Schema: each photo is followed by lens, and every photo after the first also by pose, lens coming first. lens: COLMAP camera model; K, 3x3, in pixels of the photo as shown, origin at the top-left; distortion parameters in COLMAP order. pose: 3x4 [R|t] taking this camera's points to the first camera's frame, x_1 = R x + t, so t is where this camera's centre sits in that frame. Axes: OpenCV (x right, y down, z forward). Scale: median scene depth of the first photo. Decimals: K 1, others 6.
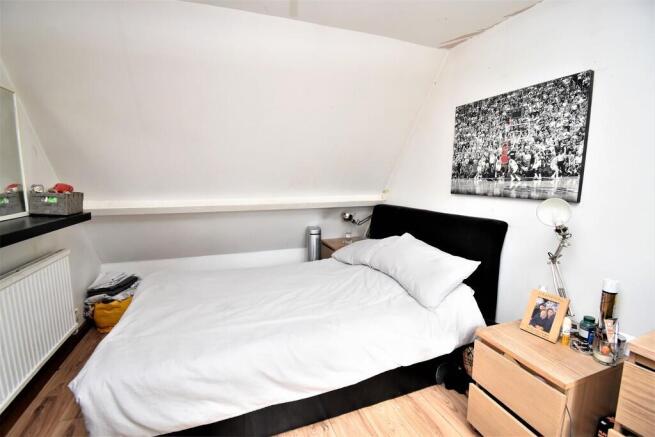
lens RADIAL K [[295.2, 0, 326.9], [0, 295.2, 221.7], [0, 0, 1]] dist [-0.014869, -0.003476]
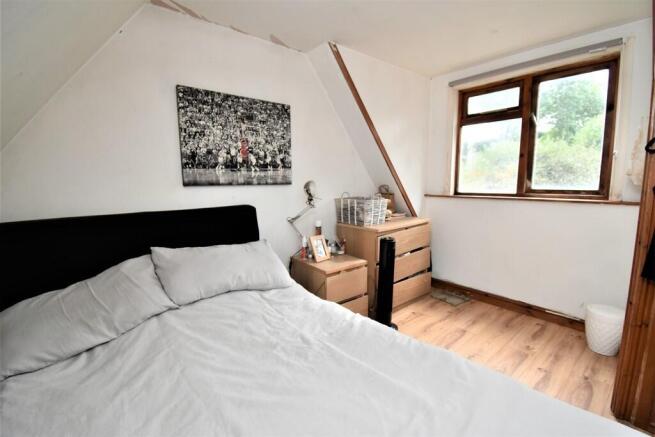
lens RADIAL K [[295.2, 0, 327.0], [0, 295.2, 218.3], [0, 0, 1]] dist [-0.014869, -0.003476]
pose [[-0.333721, -0.140962, 0.932073, -0.669097], [0.131558, 0.972116, 0.194121, -0.144600], [-0.933447, 0.187404, -0.305871, 1.115712]]
